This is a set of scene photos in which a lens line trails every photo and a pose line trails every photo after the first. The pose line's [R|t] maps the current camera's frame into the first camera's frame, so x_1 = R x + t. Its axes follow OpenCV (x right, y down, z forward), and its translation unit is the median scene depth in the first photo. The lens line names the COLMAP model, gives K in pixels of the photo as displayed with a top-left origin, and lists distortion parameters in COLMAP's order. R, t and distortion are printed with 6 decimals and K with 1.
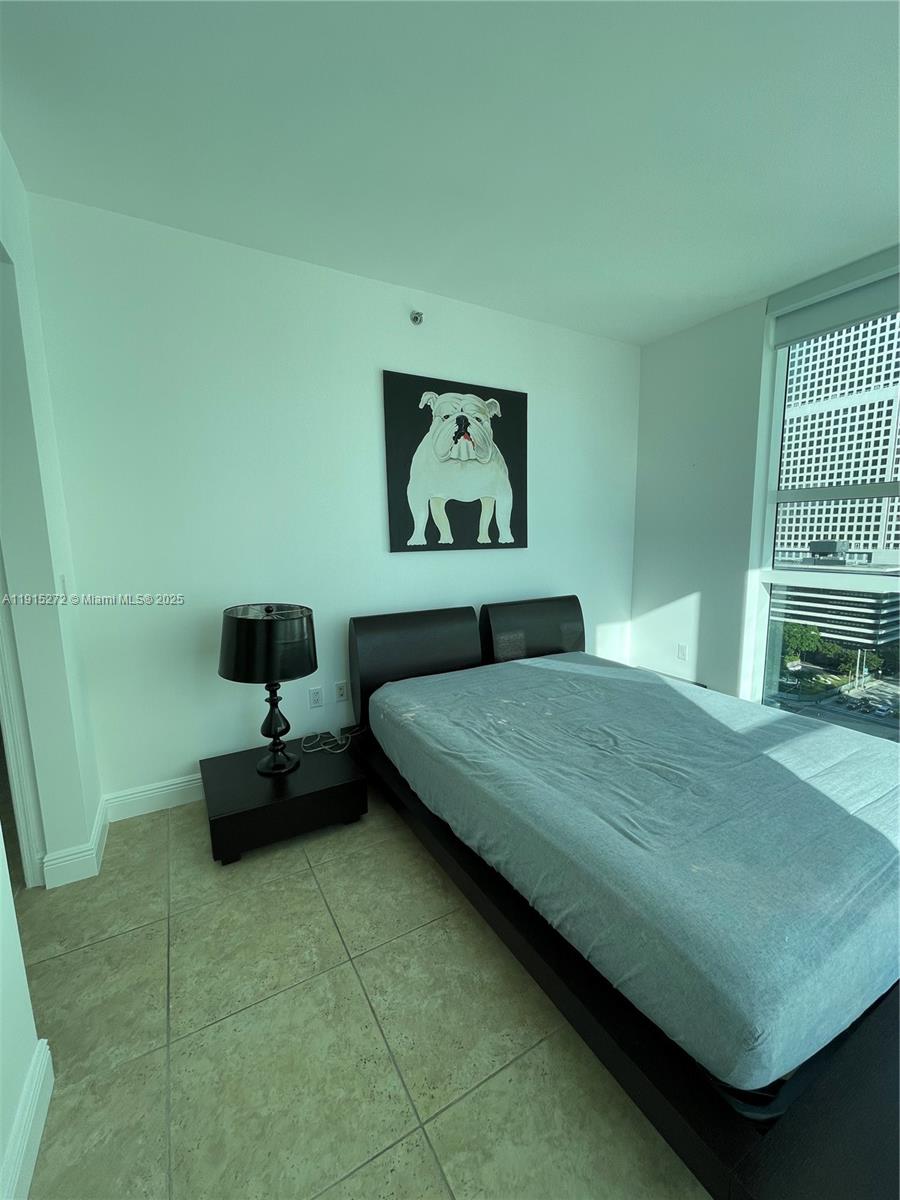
lens RADIAL K [[480.0, 0, 450.0], [0, 480.0, 600.0], [0, 0, 1]] dist [-0.019113, -0.000301]
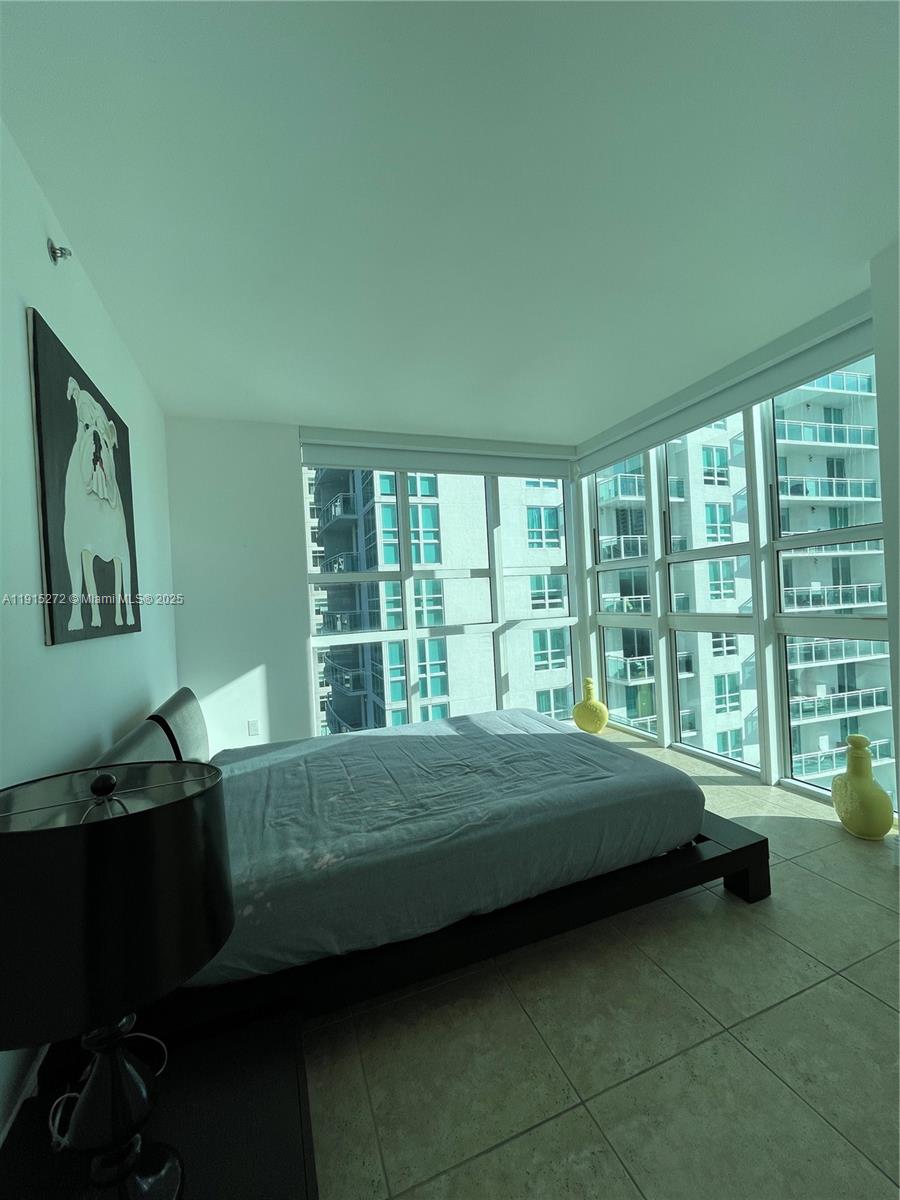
lens RADIAL K [[480.0, 0, 450.0], [0, 480.0, 600.0], [0, 0, 1]] dist [-0.019113, -0.000301]
pose [[0.154366, 0.006882, 0.987990, -0.826254], [0.189863, 0.981132, -0.036499, -0.071854], [-0.969599, 0.193217, 0.150147, 0.747610]]
